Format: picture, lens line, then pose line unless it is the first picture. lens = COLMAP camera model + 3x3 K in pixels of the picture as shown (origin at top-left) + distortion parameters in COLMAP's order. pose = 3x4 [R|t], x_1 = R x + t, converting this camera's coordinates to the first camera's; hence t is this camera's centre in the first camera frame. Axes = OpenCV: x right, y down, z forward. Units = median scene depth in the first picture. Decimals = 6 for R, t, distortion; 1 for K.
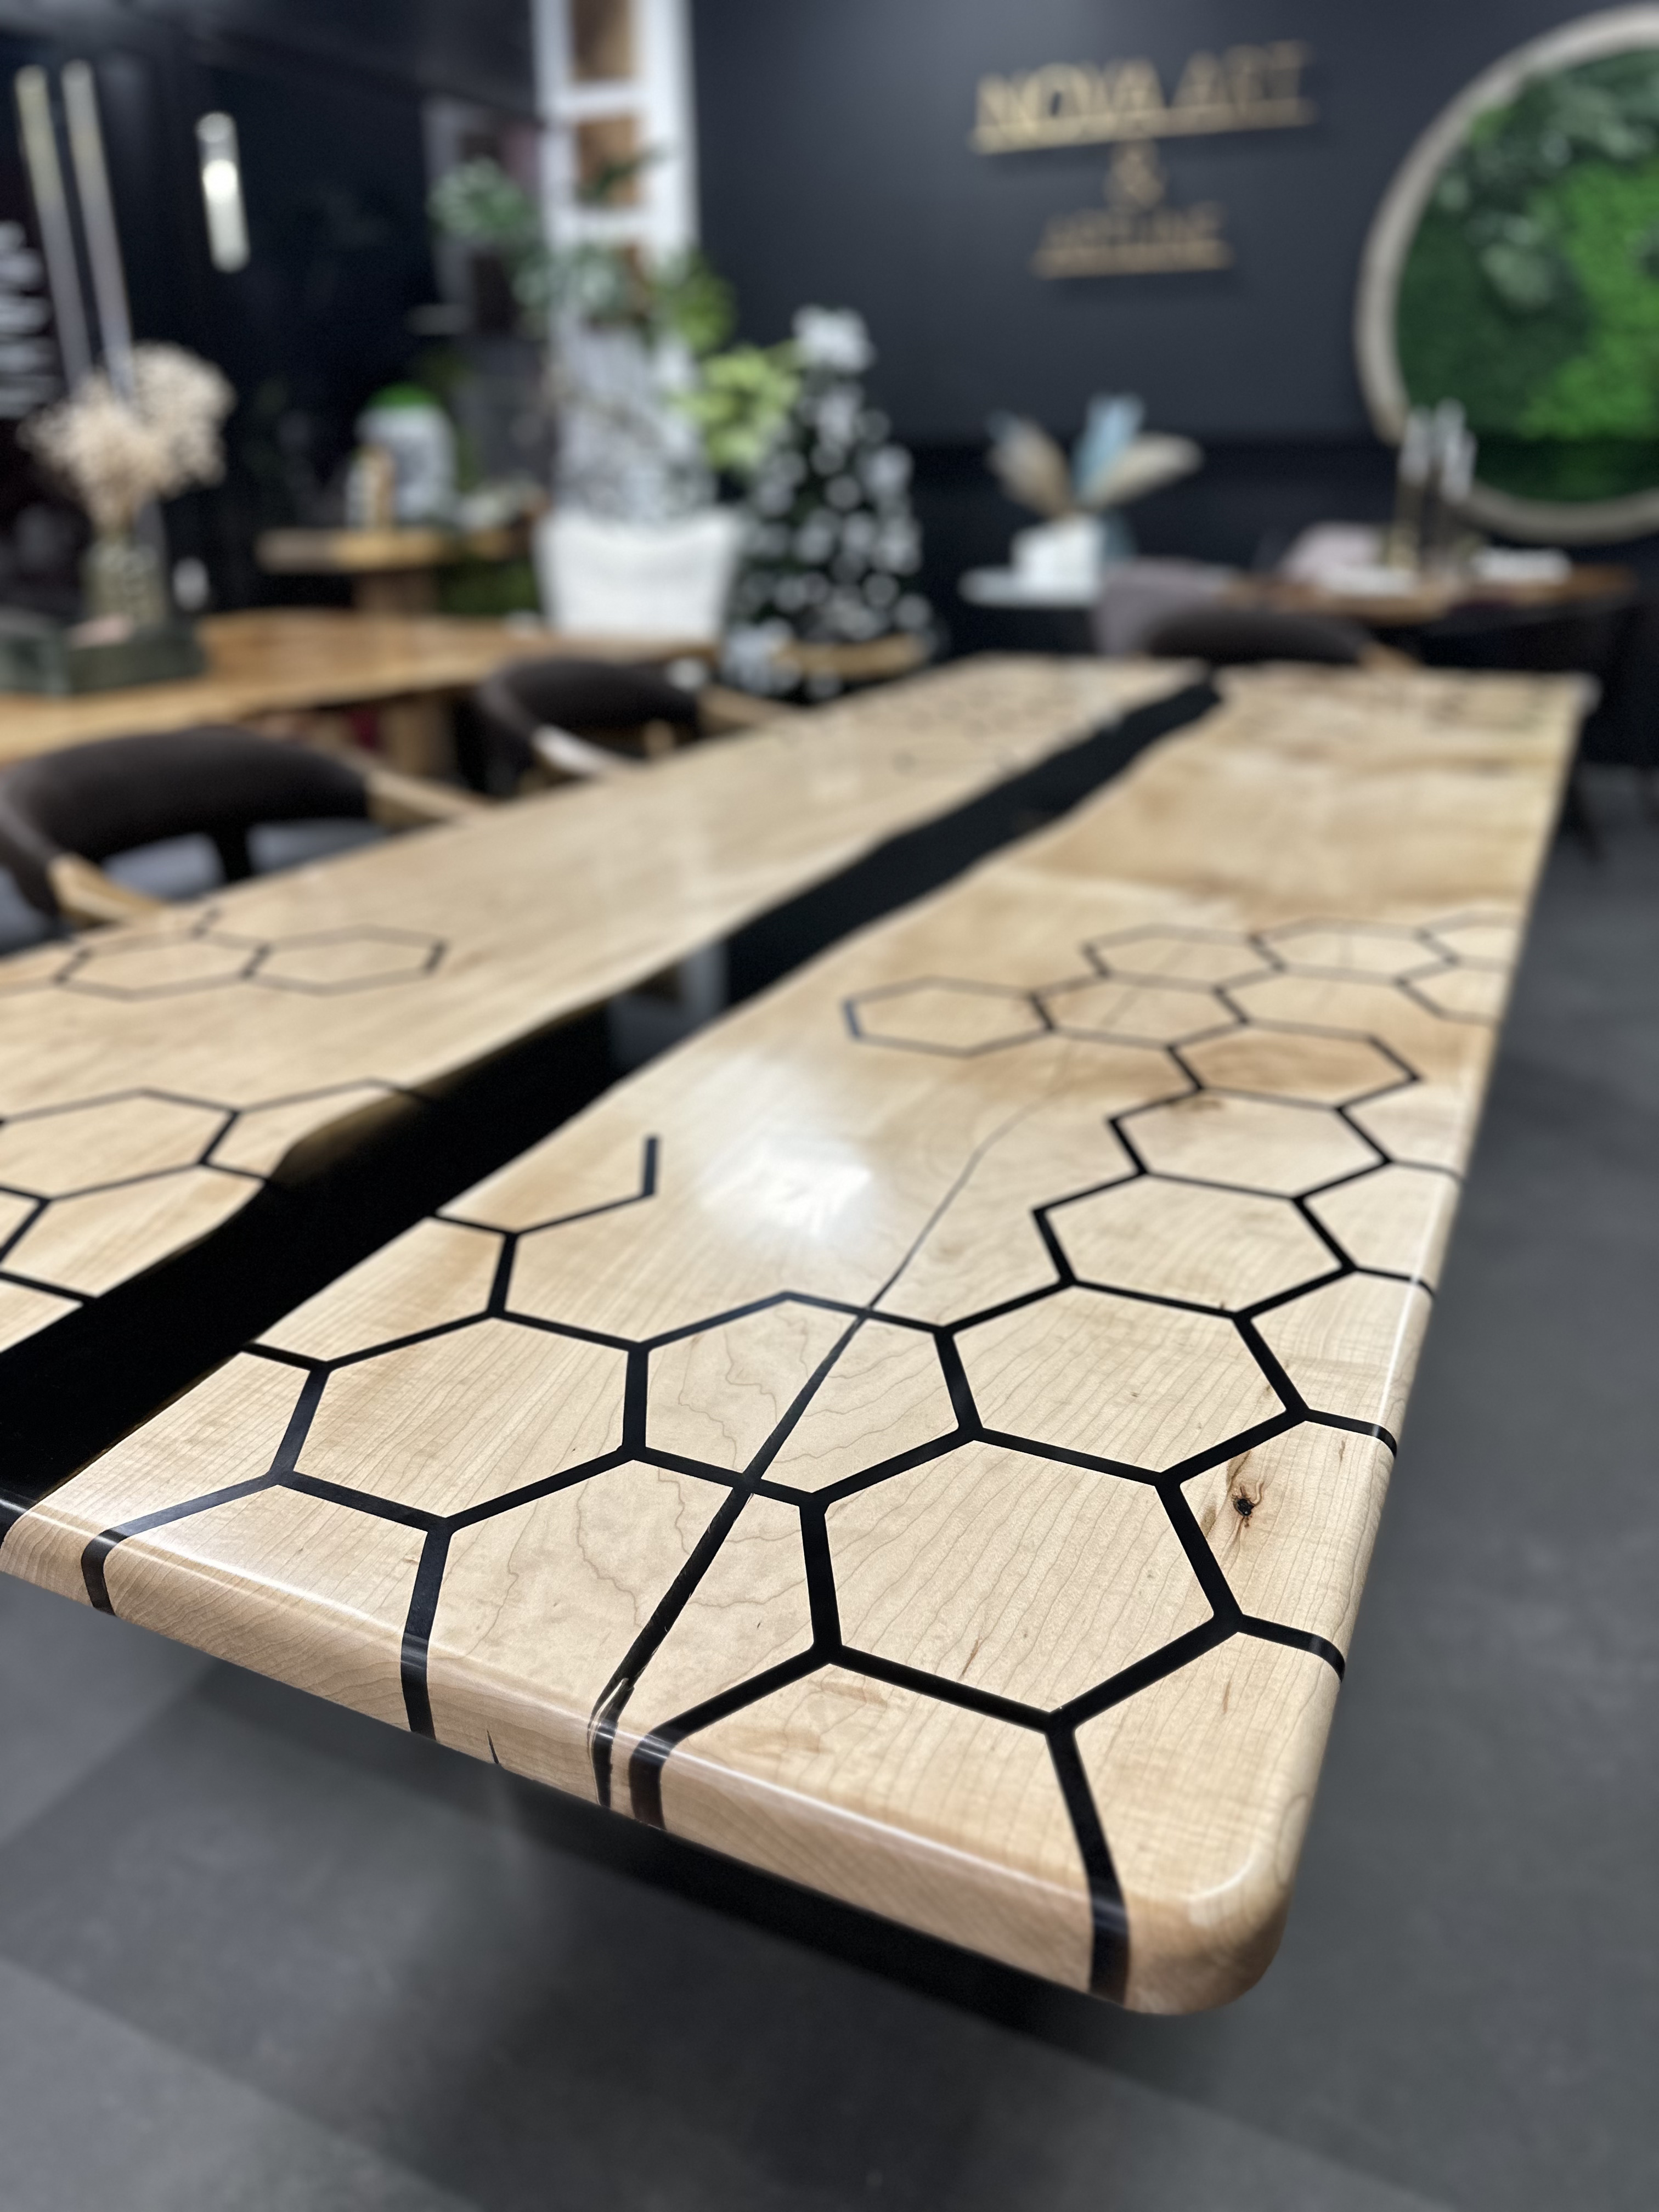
lens RADIAL K [[1553.4, 0, 842.1], [0, 1553.4, 1111.9], [0, 0, 1]] dist [0.020273, -0.048394]
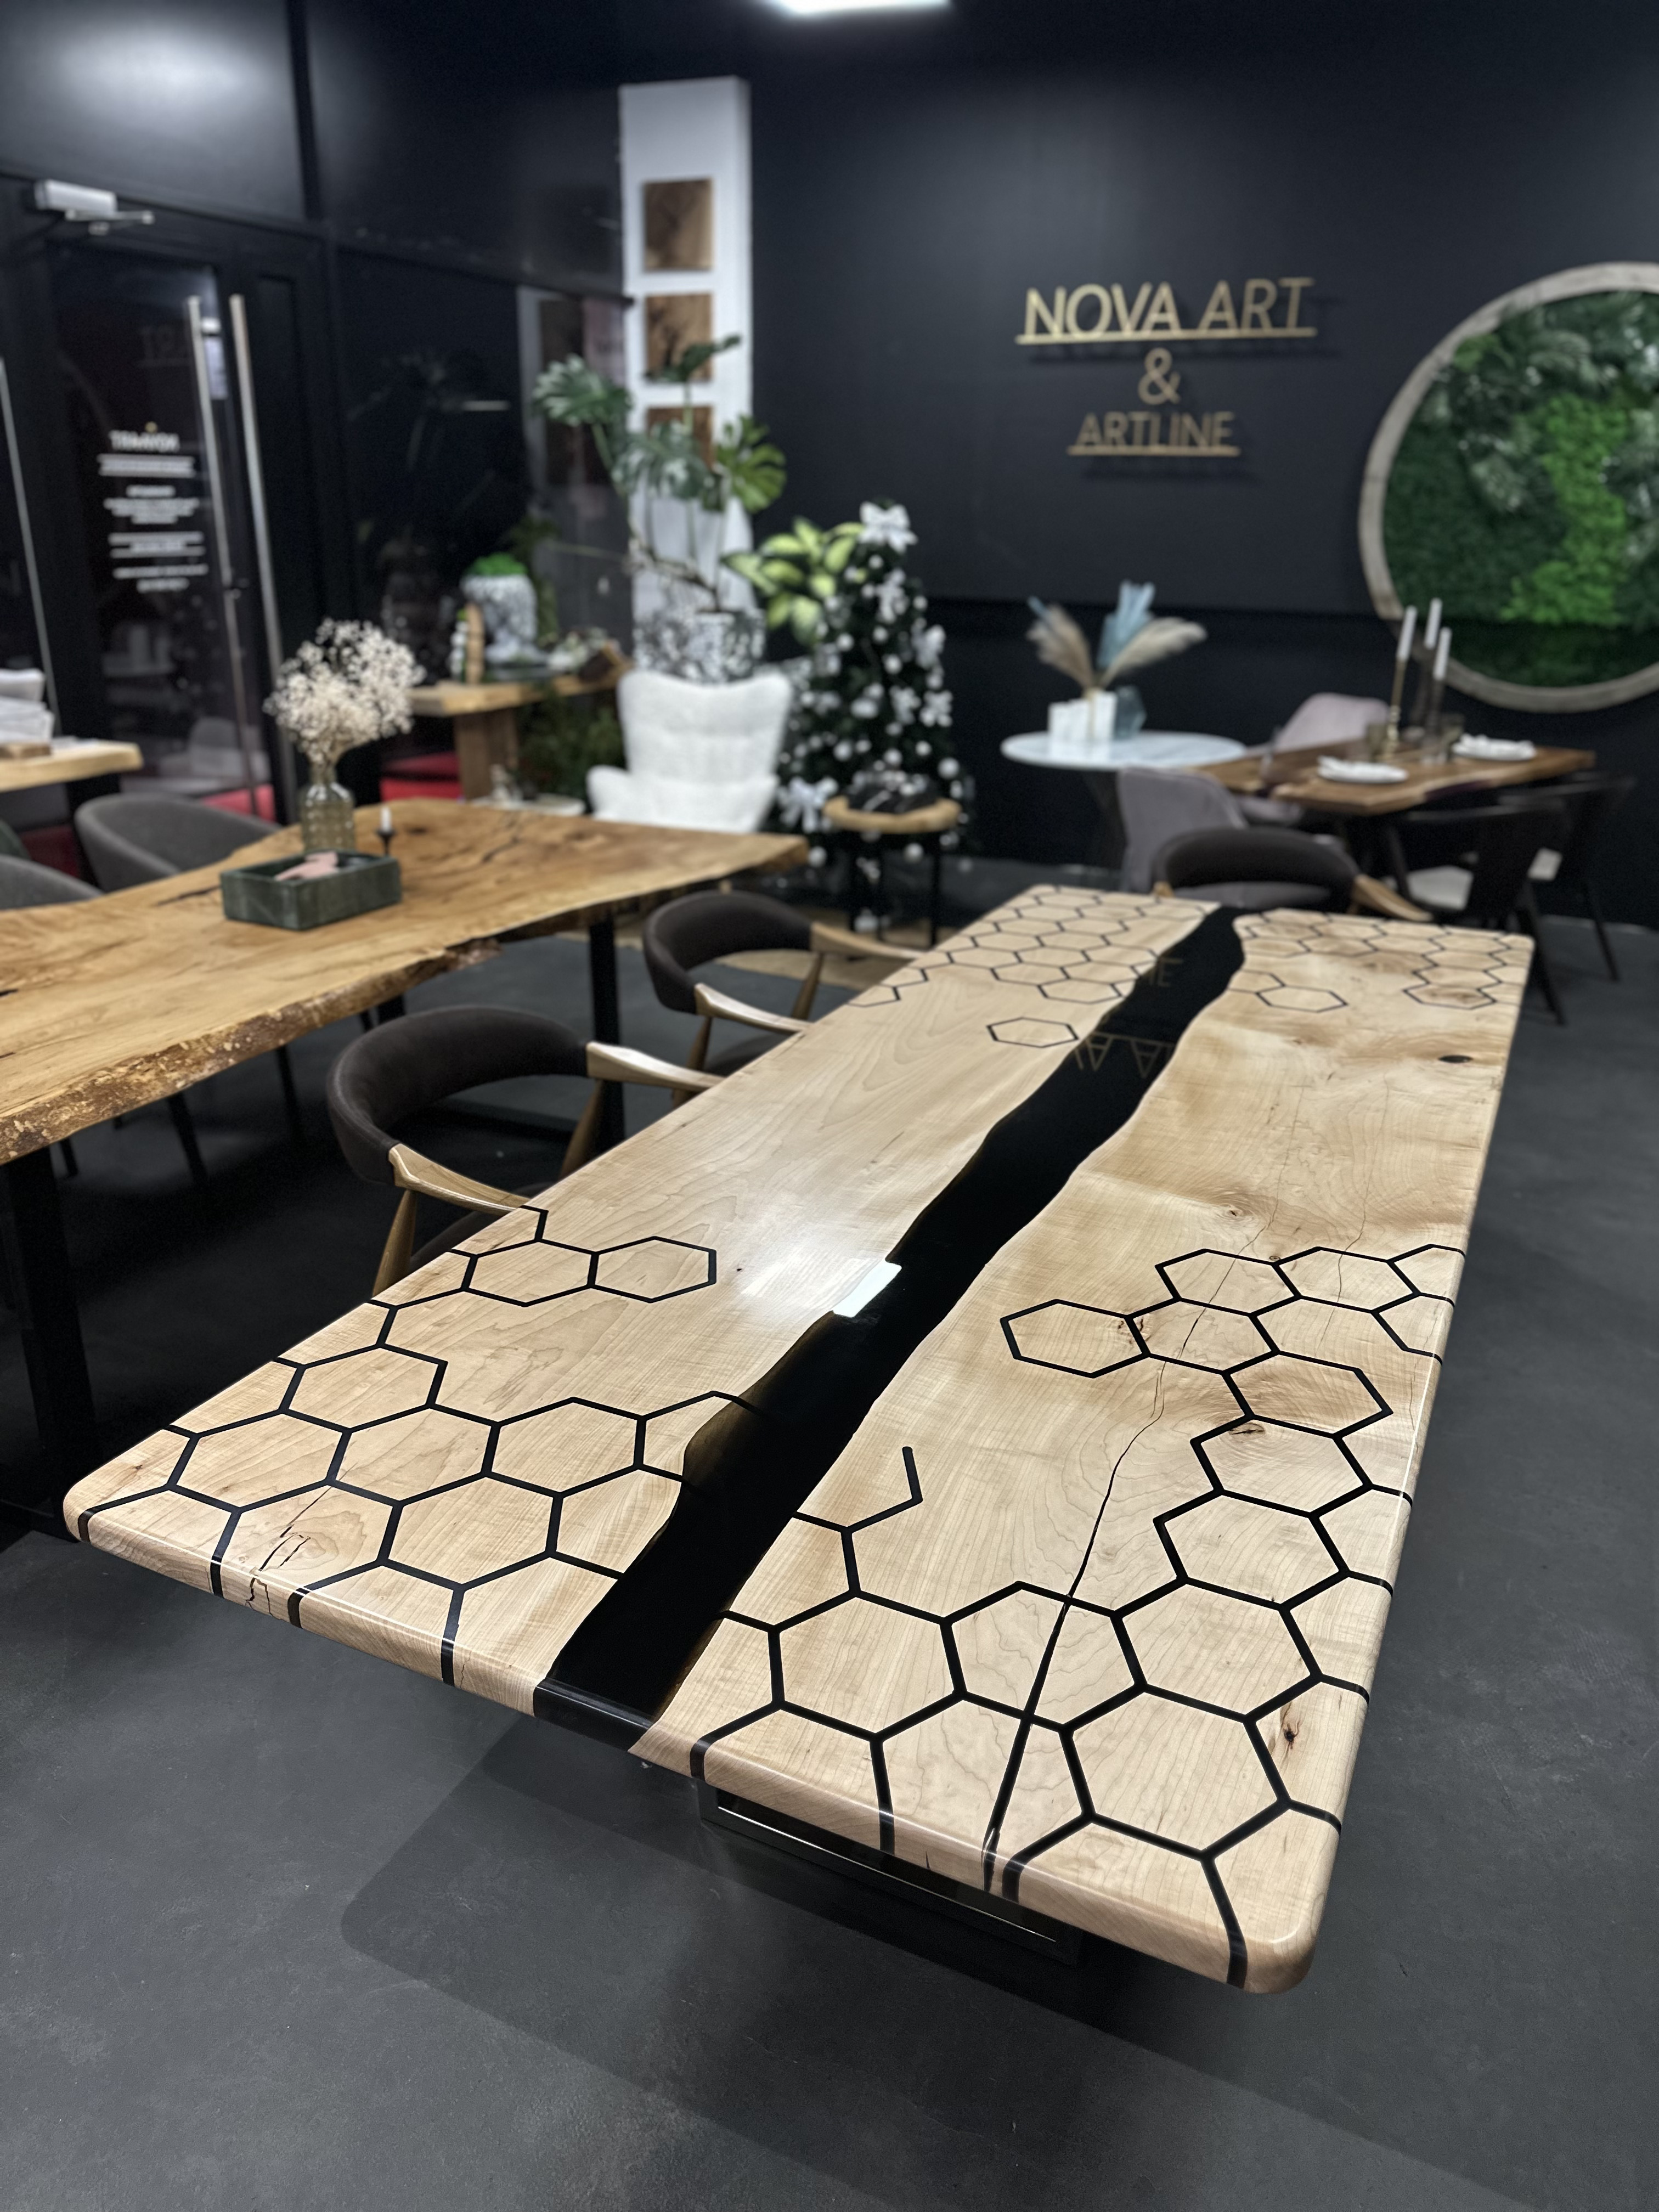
lens RADIAL K [[1553.4, 0, 825.9], [0, 1553.4, 1097.7], [0, 0, 1]] dist [0.020273, -0.048394]
pose [[0.999751, 0.022334, -0.000236, -0.165386], [-0.022333, 0.999493, -0.022696, -0.238631], [-0.000271, 0.022696, 0.999742, -0.468856]]
